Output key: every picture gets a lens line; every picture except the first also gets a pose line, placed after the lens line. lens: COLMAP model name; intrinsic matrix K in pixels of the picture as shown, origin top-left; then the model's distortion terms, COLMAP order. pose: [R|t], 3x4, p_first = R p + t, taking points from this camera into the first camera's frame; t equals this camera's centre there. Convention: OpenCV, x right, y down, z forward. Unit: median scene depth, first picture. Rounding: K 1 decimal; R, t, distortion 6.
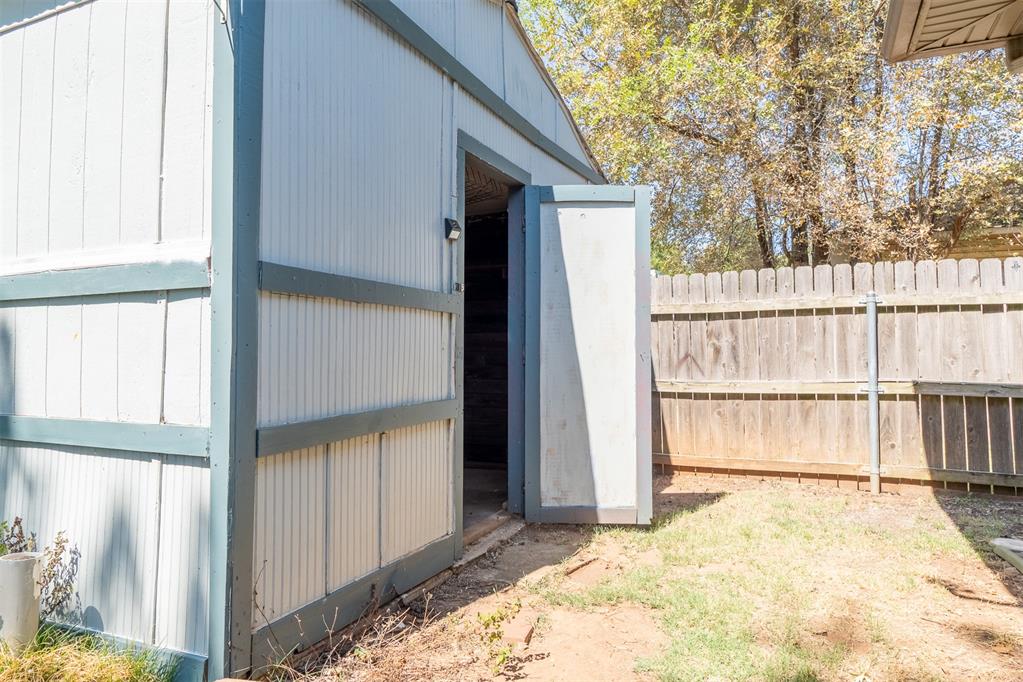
lens RADIAL K [[655.4, 0, 511.5], [0, 655.4, 341.0], [0, 0, 1]] dist [-0.004612, -0.001955]
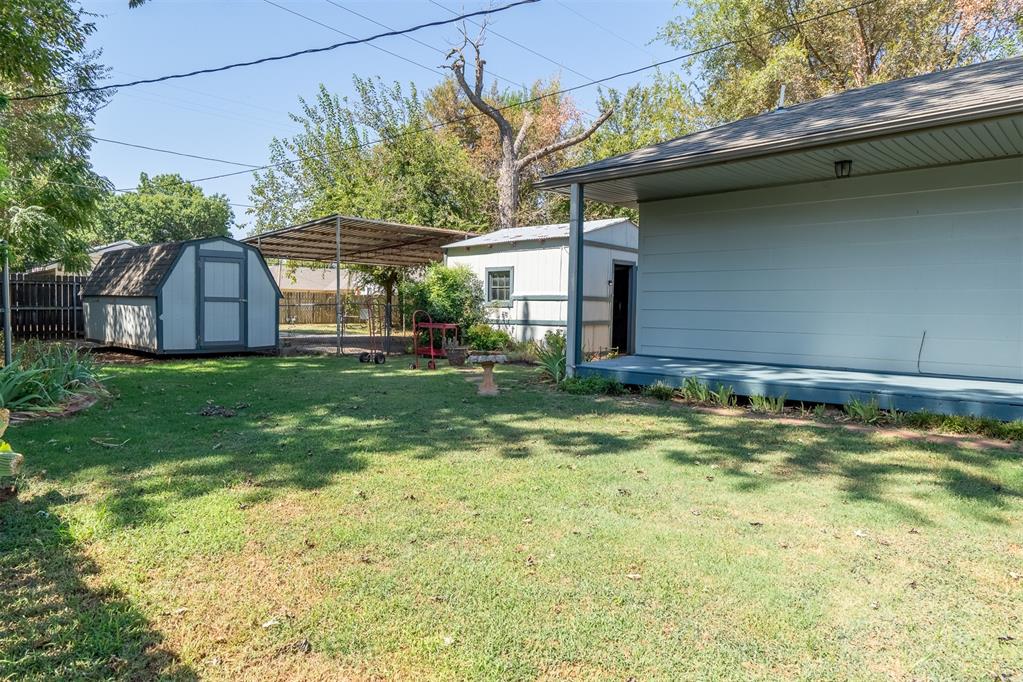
lens RADIAL K [[655.4, 0, 511.5], [0, 655.4, 341.0], [0, 0, 1]] dist [-0.004612, -0.001955]
pose [[0.945261, 0.038295, -0.324061, 0.767463], [-0.015310, 0.997201, 0.073184, -0.094753], [0.325956, -0.064217, 0.943201, -3.610677]]
